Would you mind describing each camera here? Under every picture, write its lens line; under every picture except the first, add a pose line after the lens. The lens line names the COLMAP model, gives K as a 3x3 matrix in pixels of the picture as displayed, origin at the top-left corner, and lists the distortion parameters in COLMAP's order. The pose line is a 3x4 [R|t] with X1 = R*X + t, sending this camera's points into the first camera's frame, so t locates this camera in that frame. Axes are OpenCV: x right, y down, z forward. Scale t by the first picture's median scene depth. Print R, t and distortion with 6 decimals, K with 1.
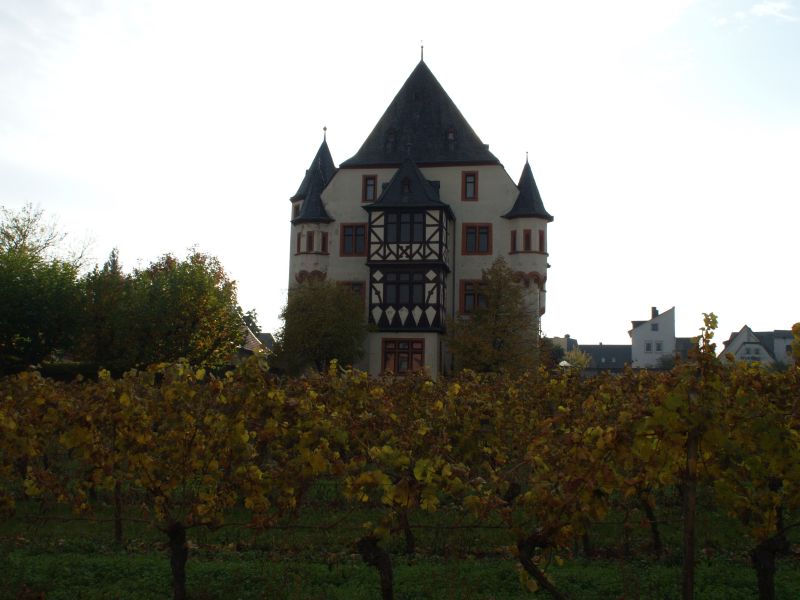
lens RADIAL K [[838.2, 0, 400.0], [0, 838.2, 300.0], [0, 0, 1]] dist [-0.146849, 0.045306]
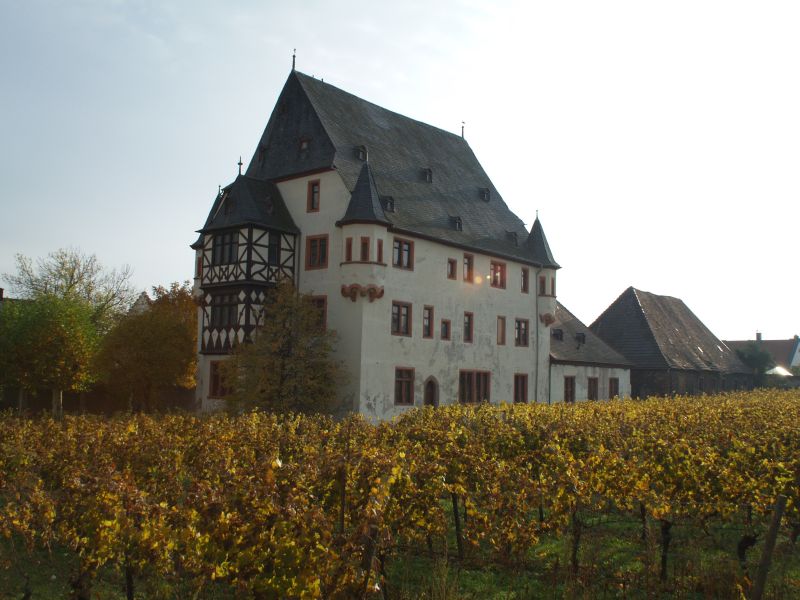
lens RADIAL K [[835.7, 0, 400.0], [0, 835.7, 300.0], [0, 0, 1]] dist [-0.158239, 0.088187]
pose [[0.862267, -0.053371, -0.503635, 0.672024], [0.053441, 0.998468, -0.014313, -0.000988], [0.503627, -0.014573, 0.863798, 0.253730]]
